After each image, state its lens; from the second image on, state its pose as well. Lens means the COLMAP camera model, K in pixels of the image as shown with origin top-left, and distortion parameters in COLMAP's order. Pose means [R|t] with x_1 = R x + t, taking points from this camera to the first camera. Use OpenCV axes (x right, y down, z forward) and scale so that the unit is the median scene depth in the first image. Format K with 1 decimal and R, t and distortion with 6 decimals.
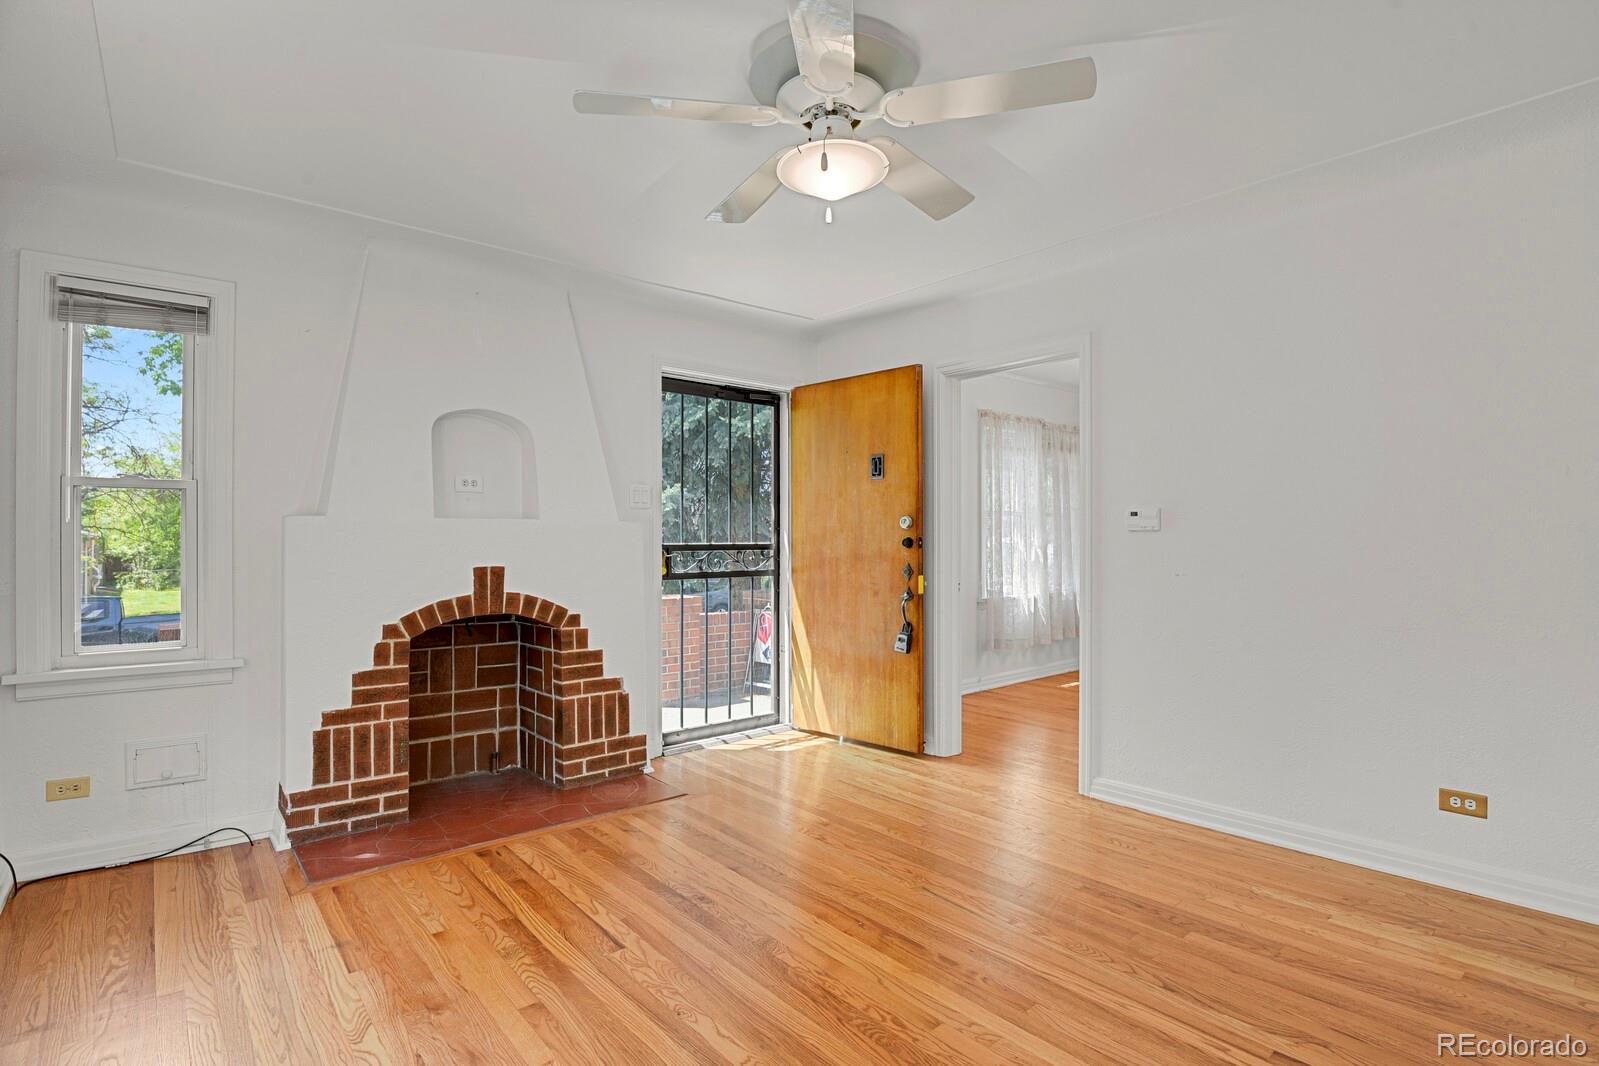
lens RADIAL K [[782.1, 0, 804.0], [0, 782.1, 543.4], [0, 0, 1]] dist [-0.025871, -0.002834]
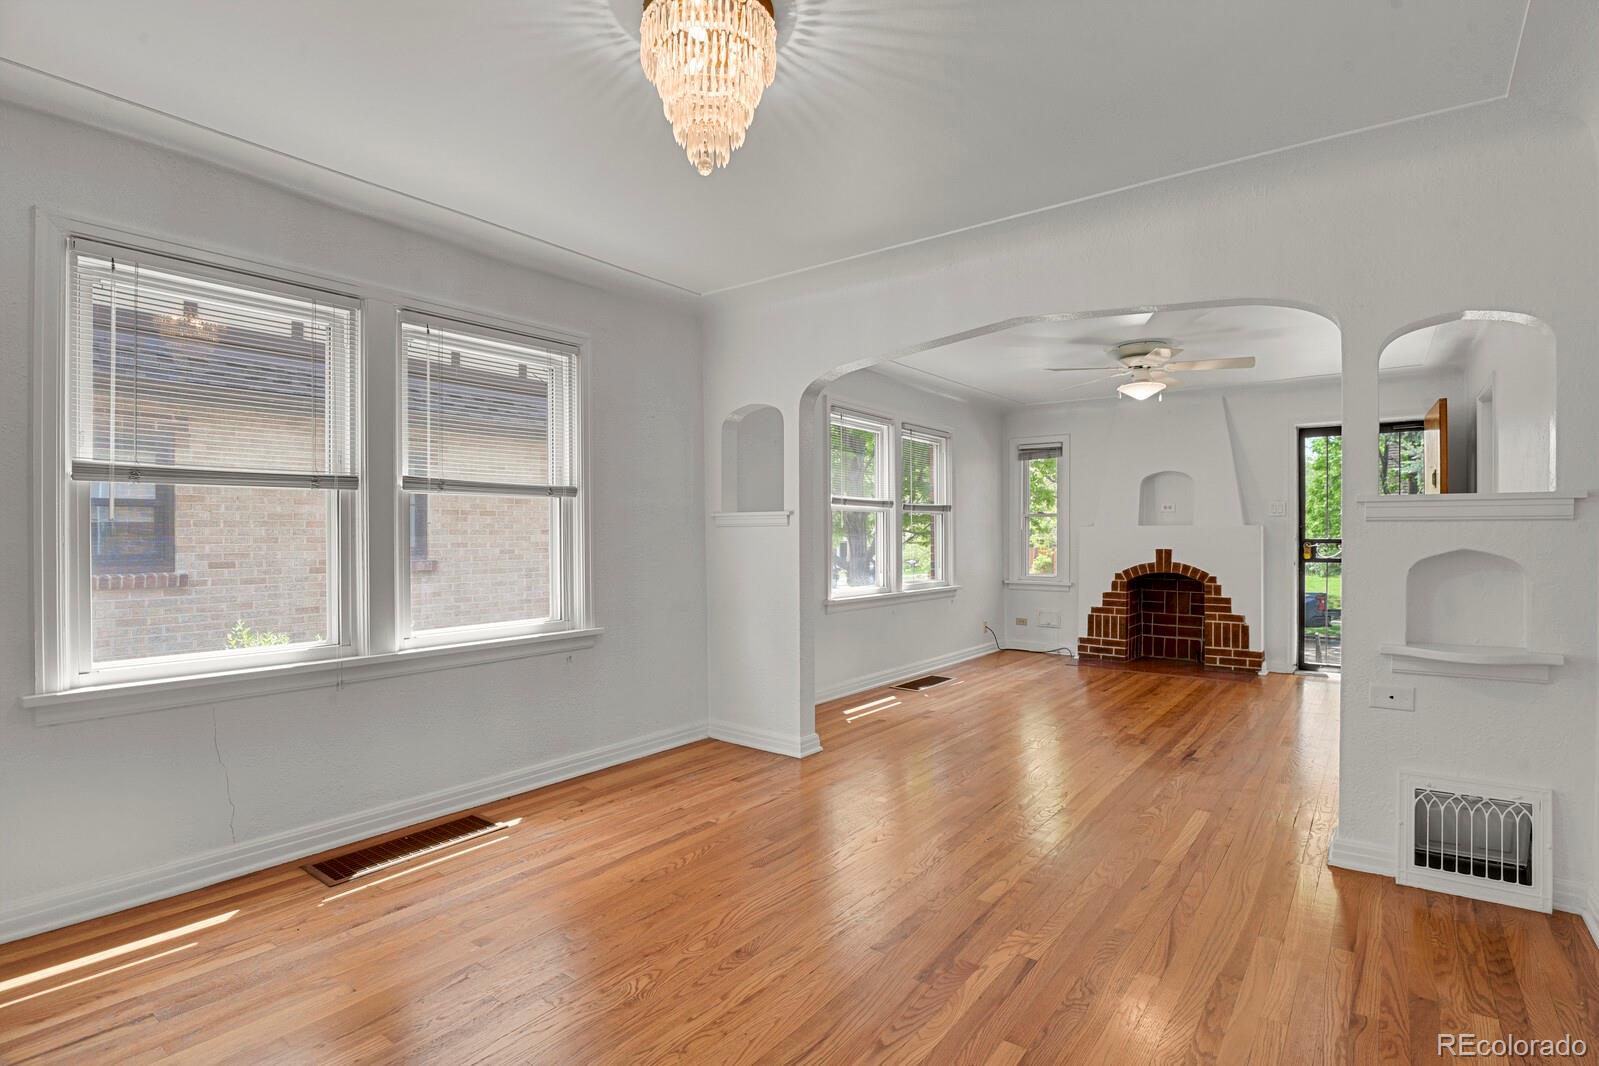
lens RADIAL K [[782.1, 0, 798.4], [0, 782.1, 535.6], [0, 0, 1]] dist [-0.025871, -0.002834]
pose [[0.218077, 0.000916, -0.975931, 1.480739], [-0.002803, 0.999996, 0.000313, -0.003677], [0.975927, 0.002667, 0.218079, -0.410353]]
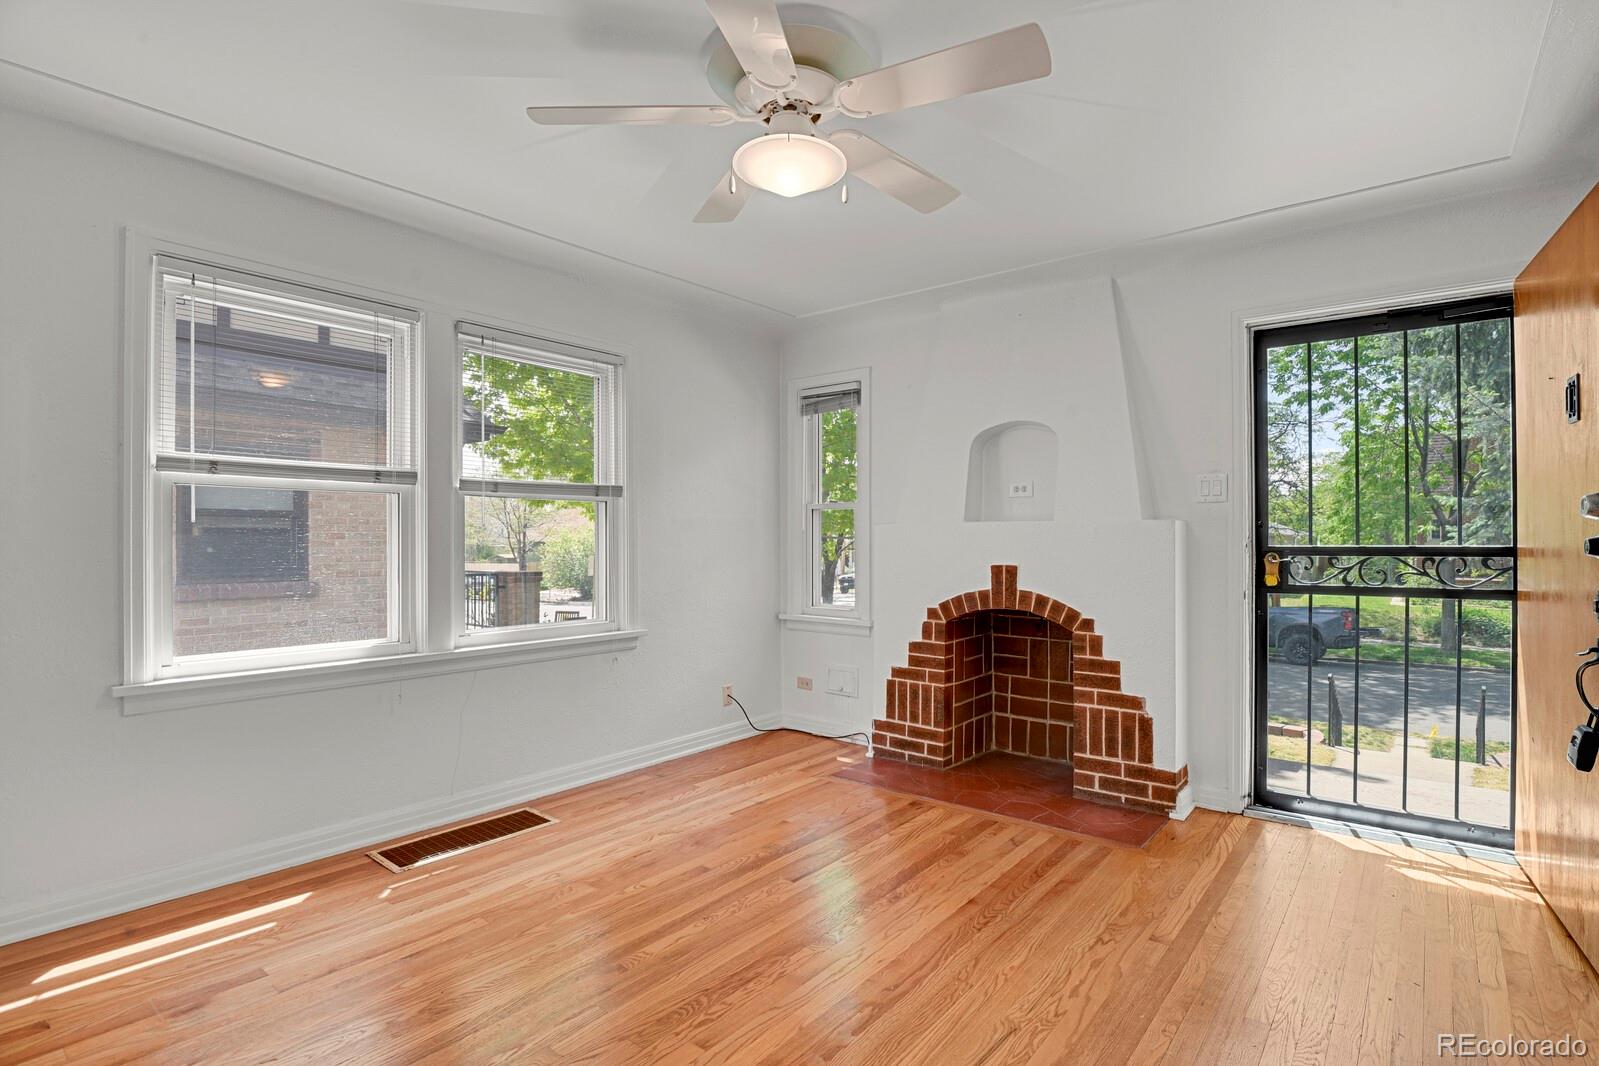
lens RADIAL K [[782.1, 0, 799.6], [0, 782.1, 536.0], [0, 0, 1]] dist [-0.025871, -0.002834]
pose [[0.186954, -0.003400, -0.982363, 0.668366], [-0.003133, 0.999987, -0.004057, -0.006471], [0.982364, 0.003836, 0.186941, 0.547928]]
